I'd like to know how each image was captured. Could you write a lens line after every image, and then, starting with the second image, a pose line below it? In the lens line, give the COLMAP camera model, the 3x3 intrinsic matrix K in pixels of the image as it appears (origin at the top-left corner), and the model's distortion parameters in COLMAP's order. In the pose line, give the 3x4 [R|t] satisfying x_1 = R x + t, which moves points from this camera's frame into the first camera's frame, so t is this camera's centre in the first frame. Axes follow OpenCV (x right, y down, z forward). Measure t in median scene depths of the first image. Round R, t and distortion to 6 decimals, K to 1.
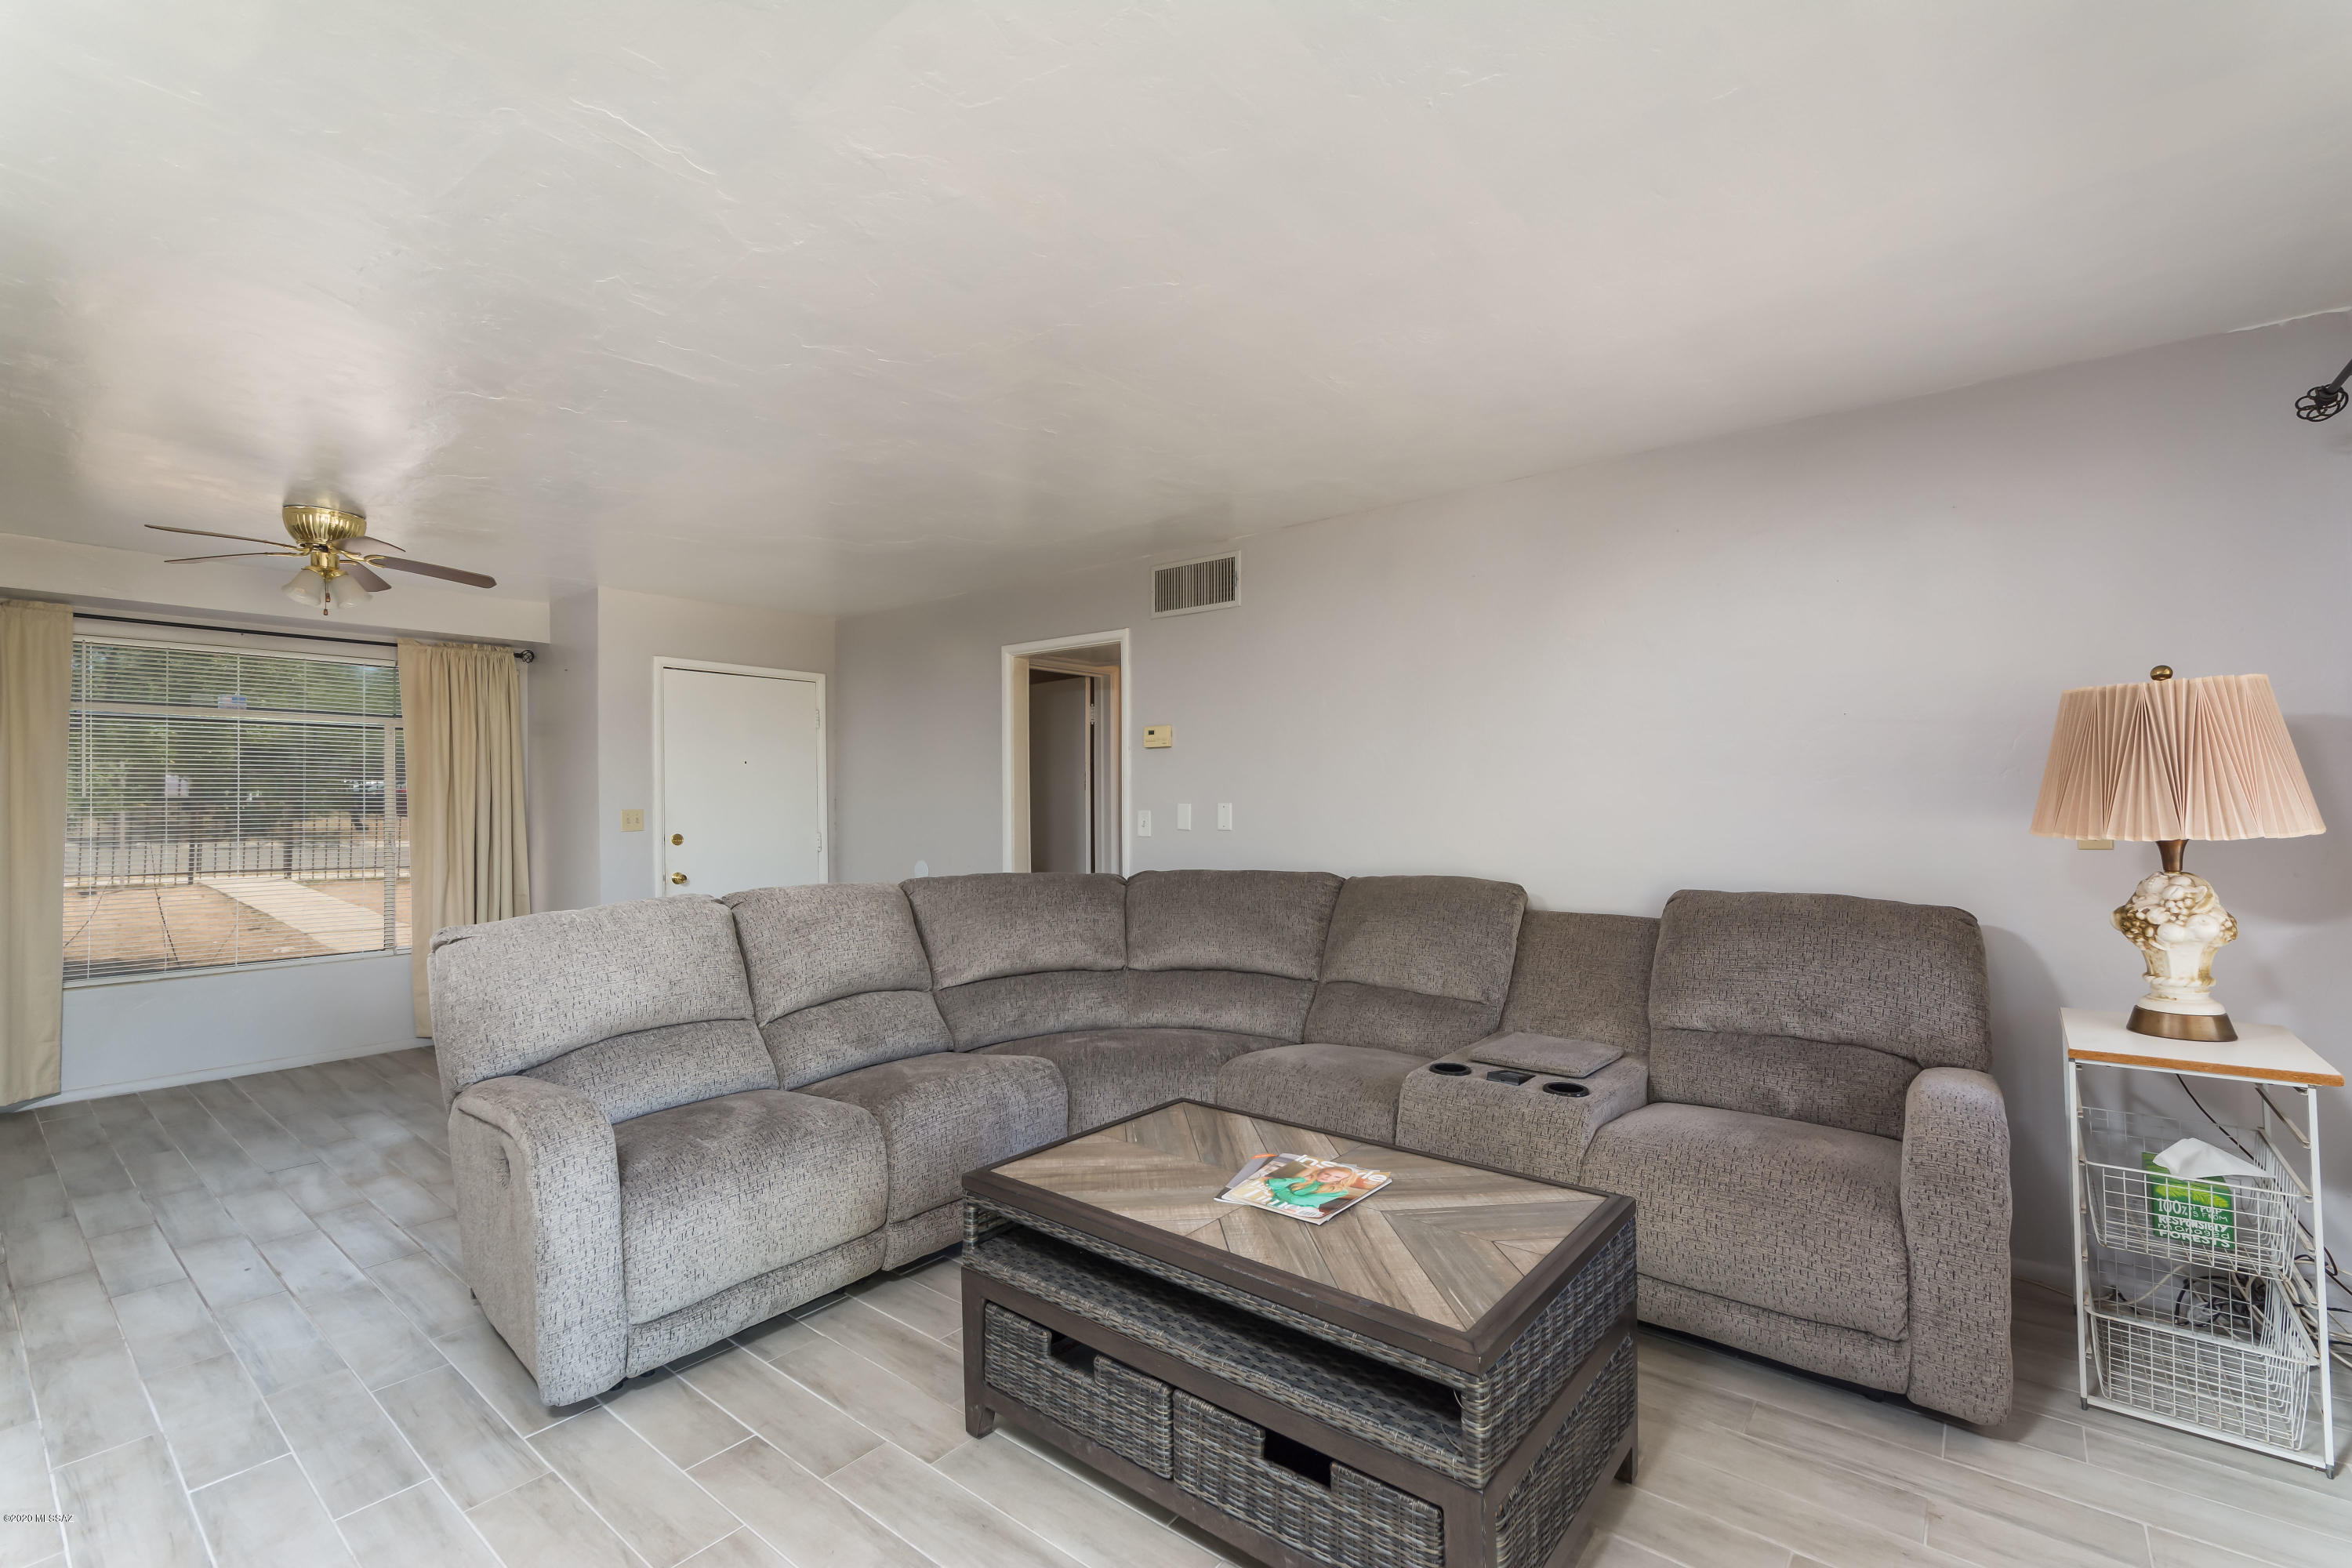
lens RADIAL K [[1017.0, 0, 1168.2], [0, 1017.0, 795.4], [0, 0, 1]] dist [-0.002780, -0.000299]
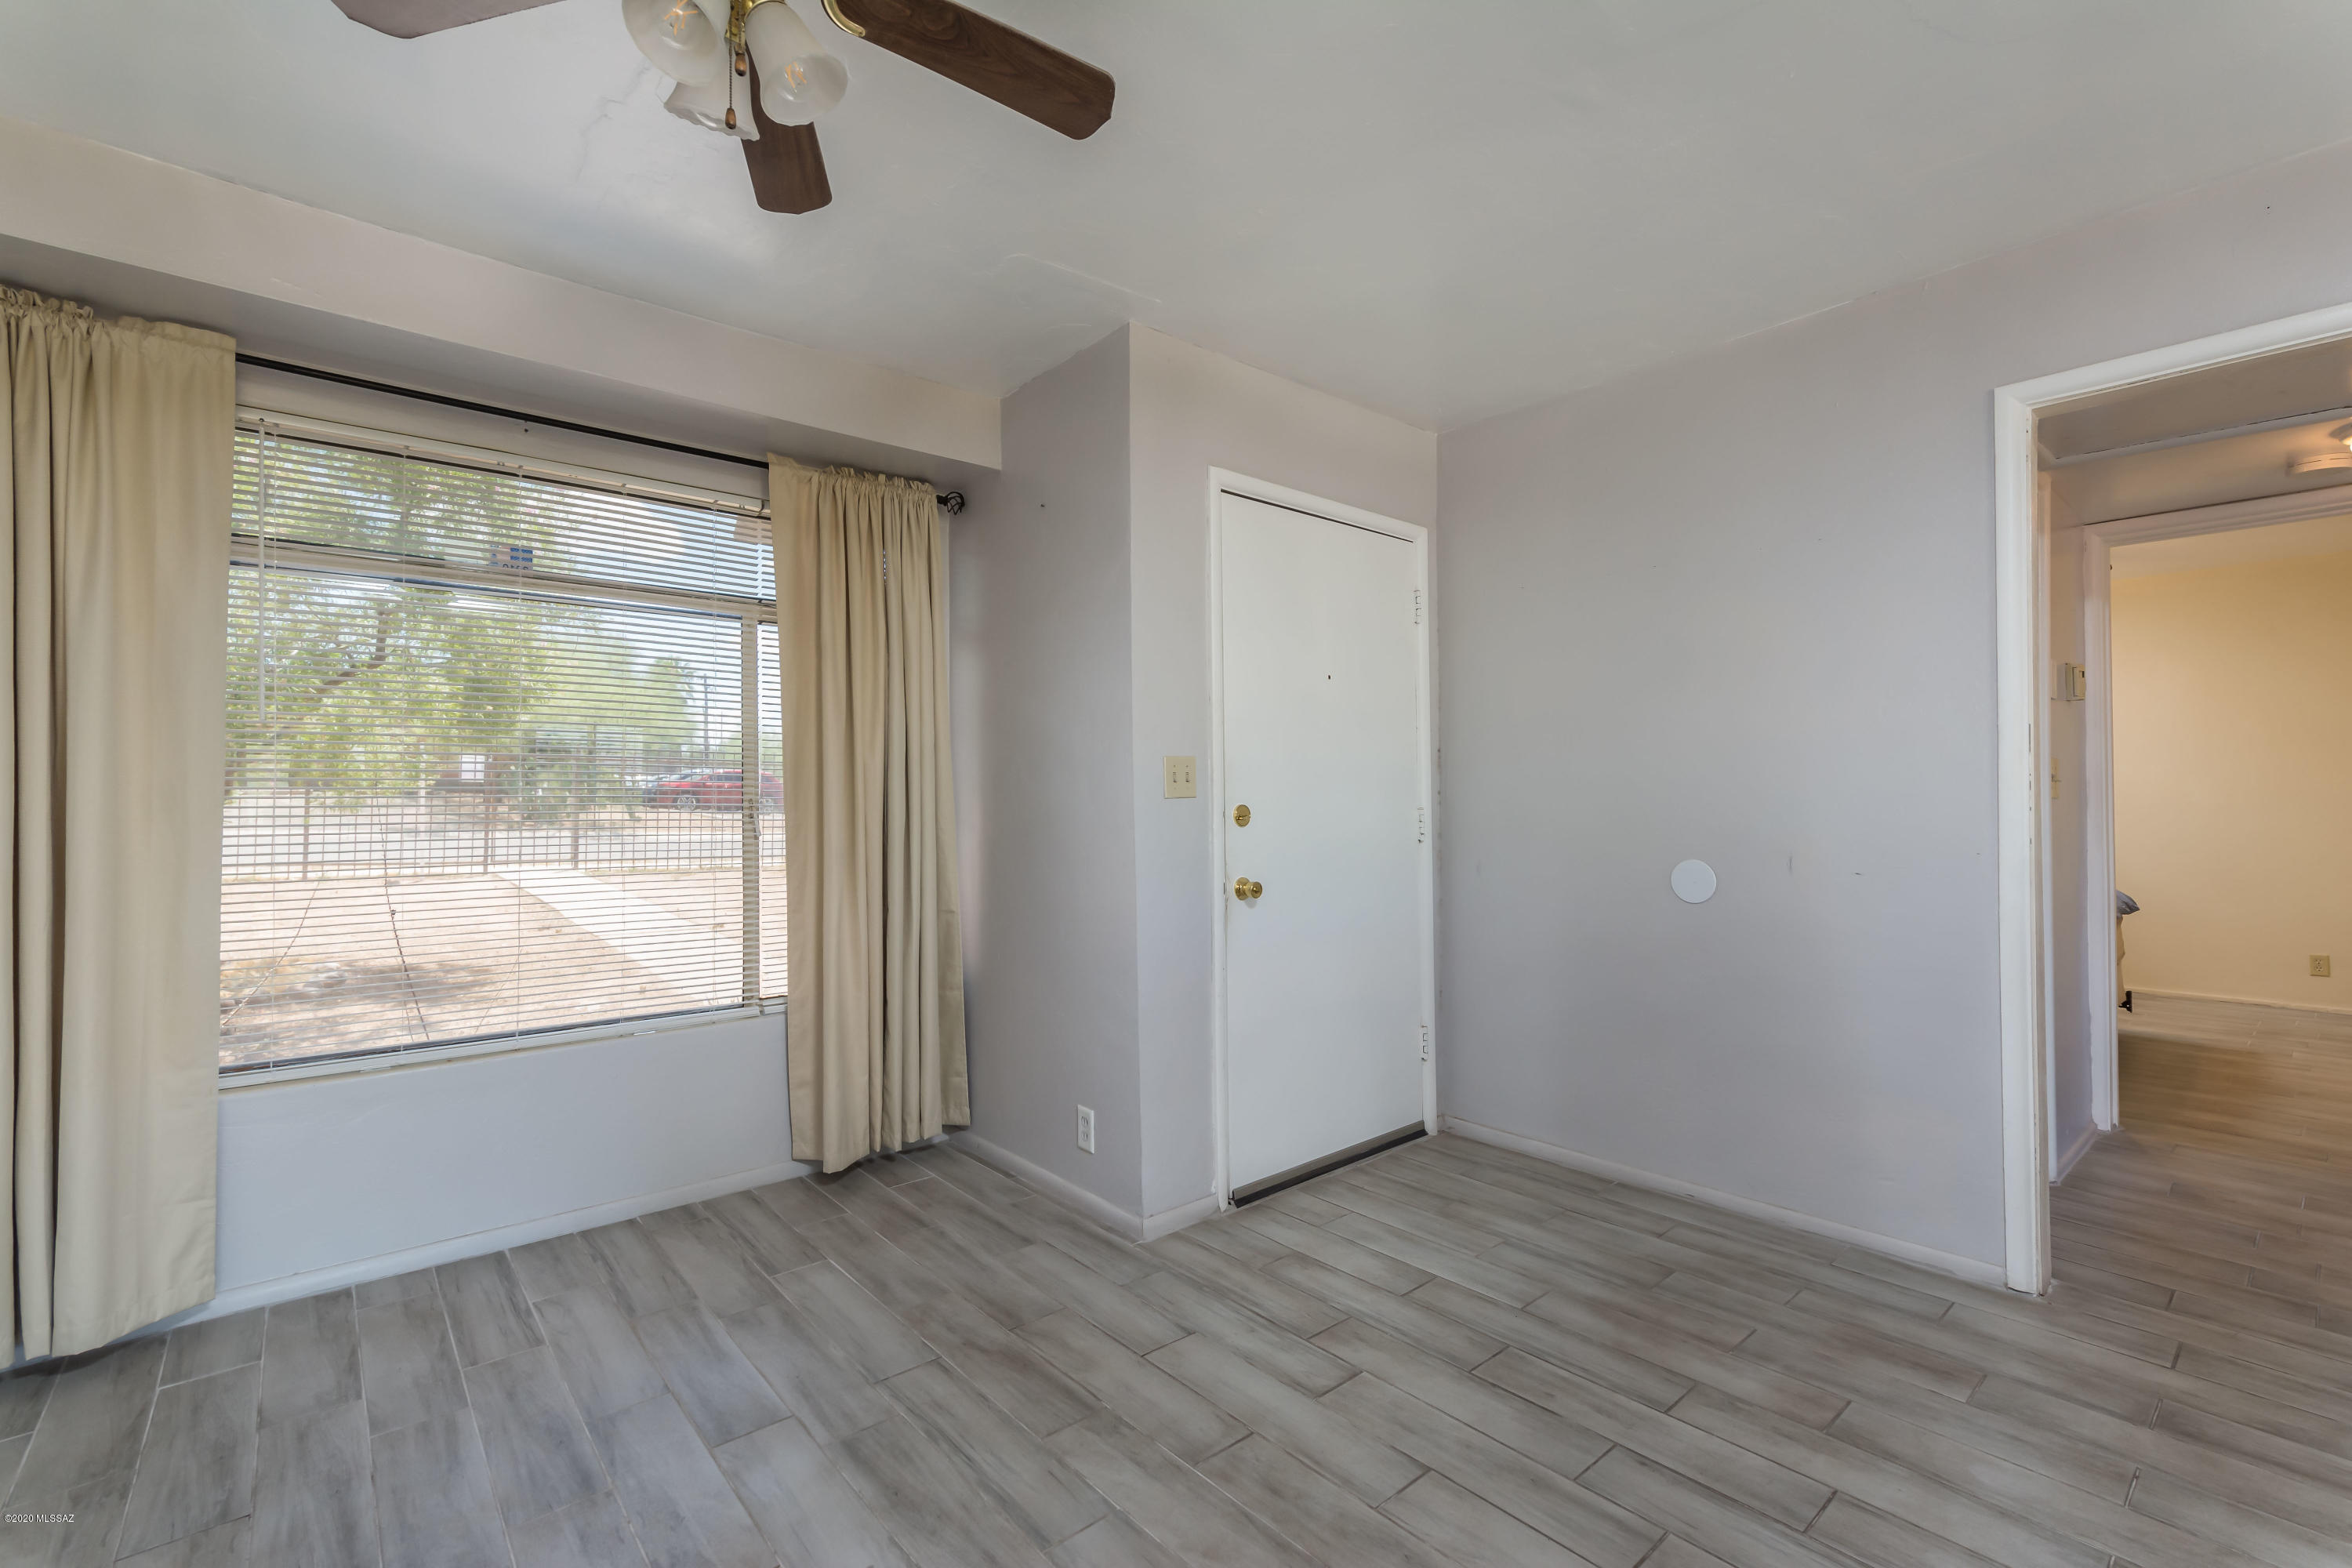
lens RADIAL K [[1017.0, 0, 1160.4], [0, 1017.0, 795.5], [0, 0, 1]] dist [-0.002780, -0.000299]
pose [[0.982309, 0.000101, -0.187265, -0.426635], [0.000102, 0.999999, 0.001077, 0.032392], [0.187265, -0.001077, 0.982309, 0.471545]]
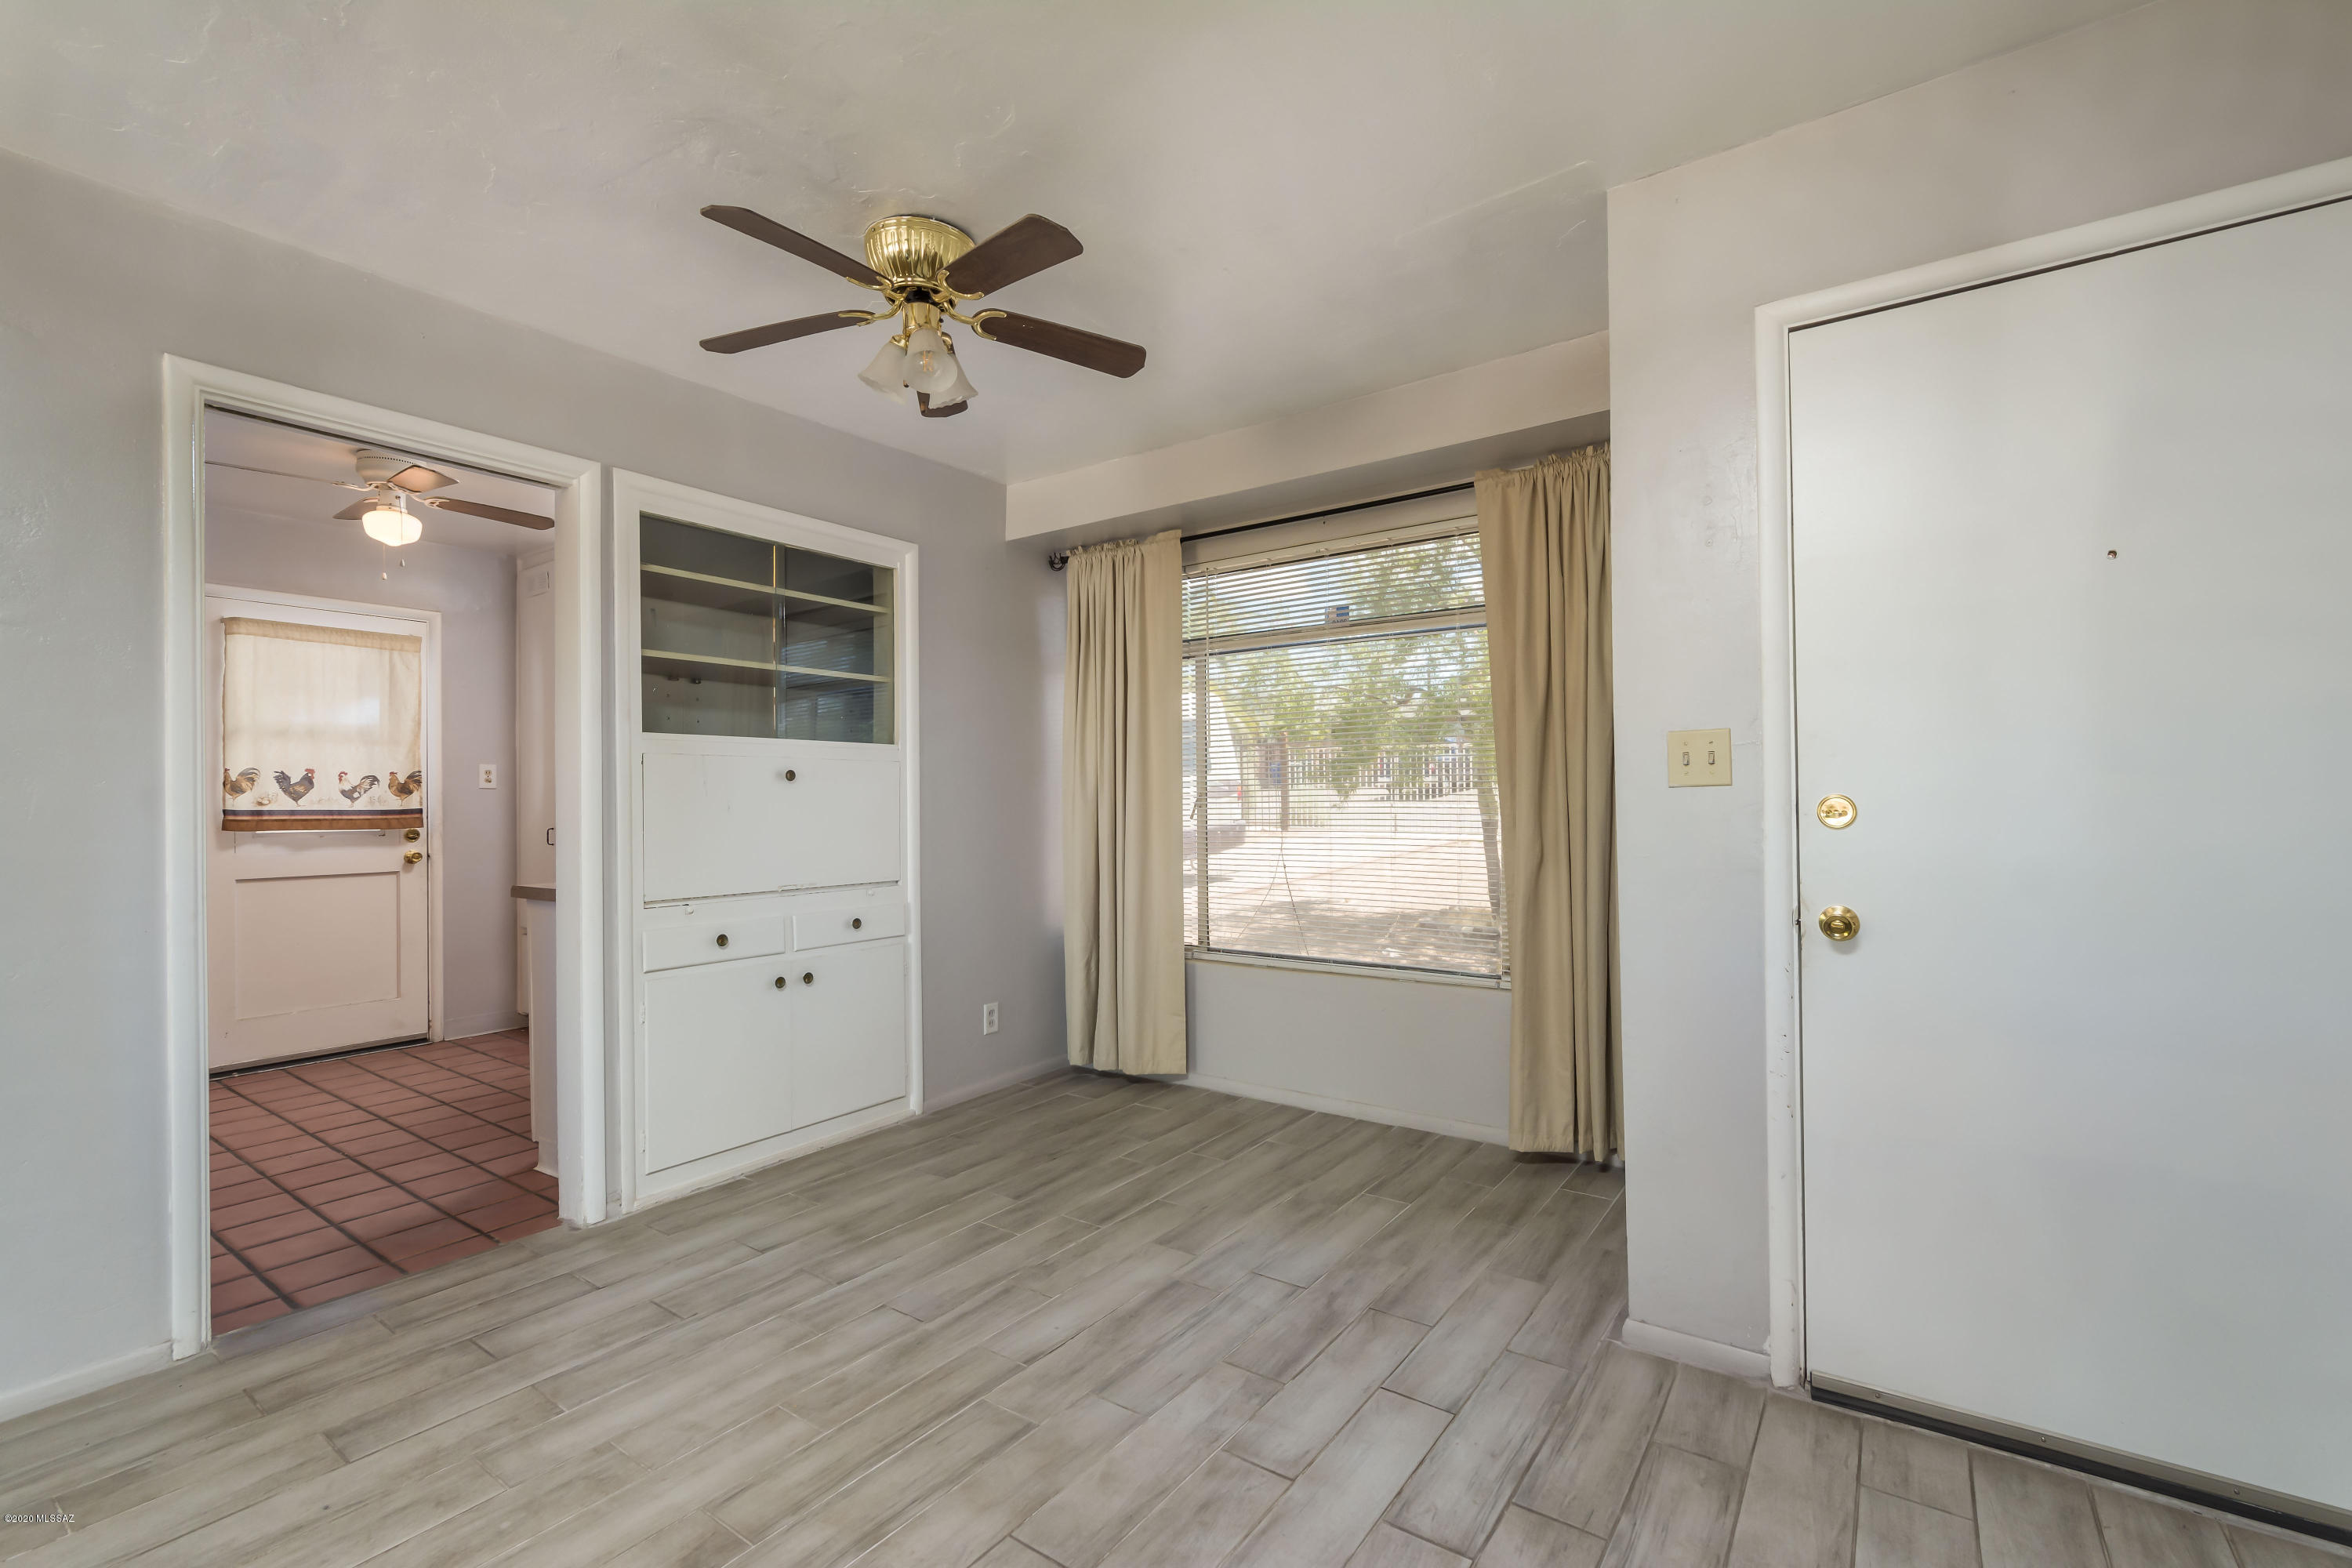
lens RADIAL K [[1017.0, 0, 1190.8], [0, 1017.0, 793.7], [0, 0, 1]] dist [-0.002780, -0.000299]
pose [[0.067222, 0.002082, -0.997736, -0.153183], [0.015121, 0.999881, 0.003105, 0.033171], [0.997623, -0.015295, 0.067183, 0.759165]]
